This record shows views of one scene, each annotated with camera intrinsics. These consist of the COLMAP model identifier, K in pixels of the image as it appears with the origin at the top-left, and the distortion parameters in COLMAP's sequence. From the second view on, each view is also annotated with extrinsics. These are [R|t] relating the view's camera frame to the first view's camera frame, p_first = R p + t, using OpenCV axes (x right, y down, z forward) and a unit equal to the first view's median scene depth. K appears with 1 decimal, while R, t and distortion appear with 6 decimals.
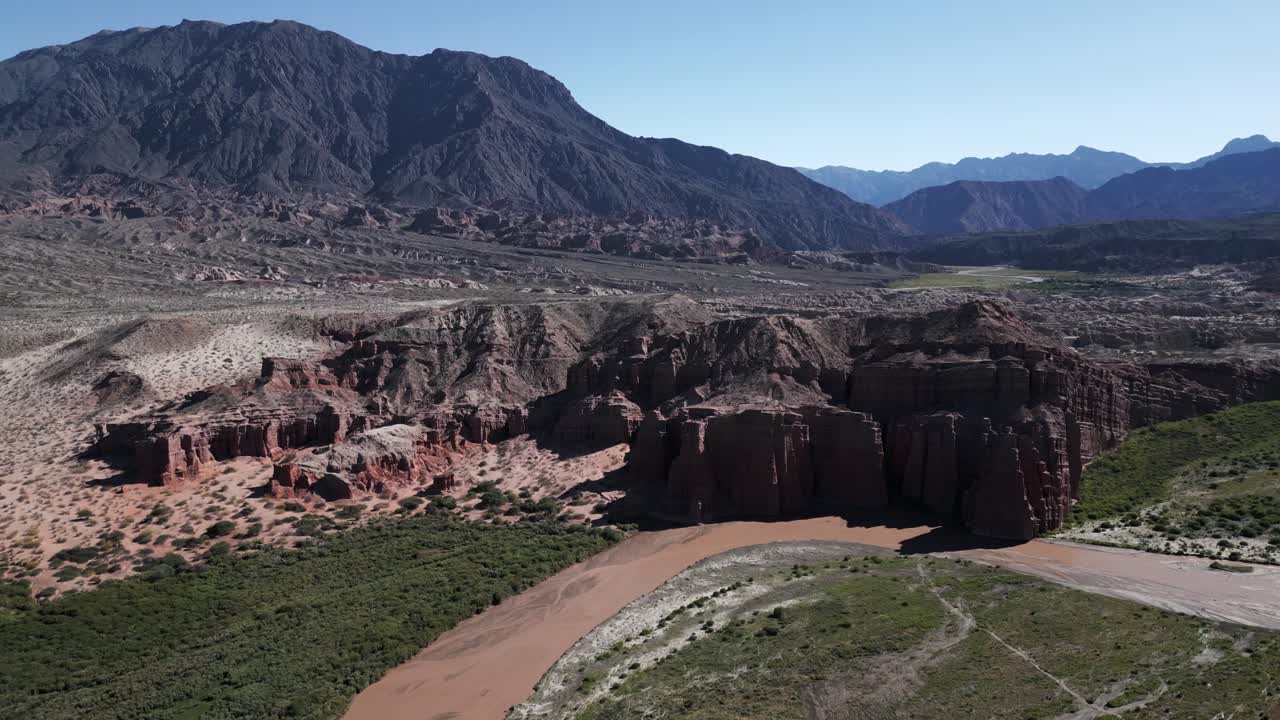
lens RADIAL K [[931.0, 0, 642.6], [0, 931.0, 375.5], [0, 0, 1]] dist [0.100597, -0.109606]
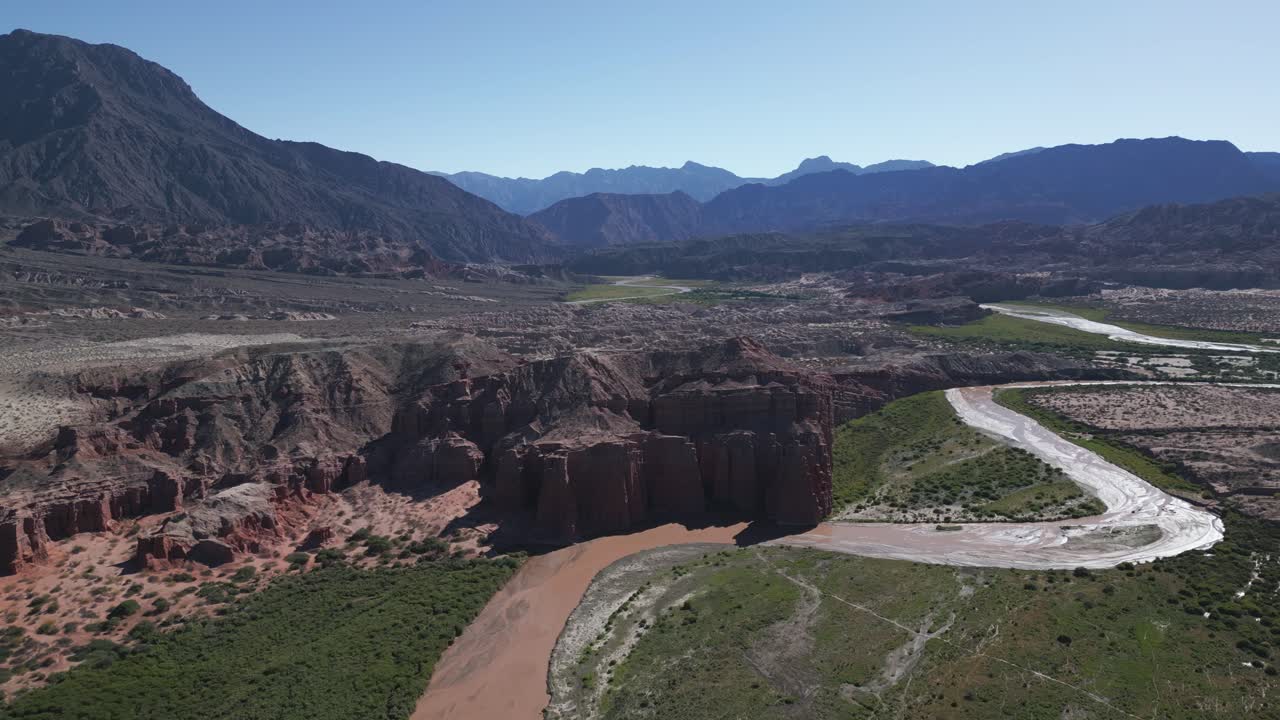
lens RADIAL K [[931.0, 0, 642.6], [0, 931.0, 375.5], [0, 0, 1]] dist [0.100597, -0.109606]
pose [[0.929158, -0.057451, 0.365191, -0.219055], [0.058856, 0.998240, 0.007294, -0.044900], [-0.364967, 0.014716, 0.930904, -0.106335]]
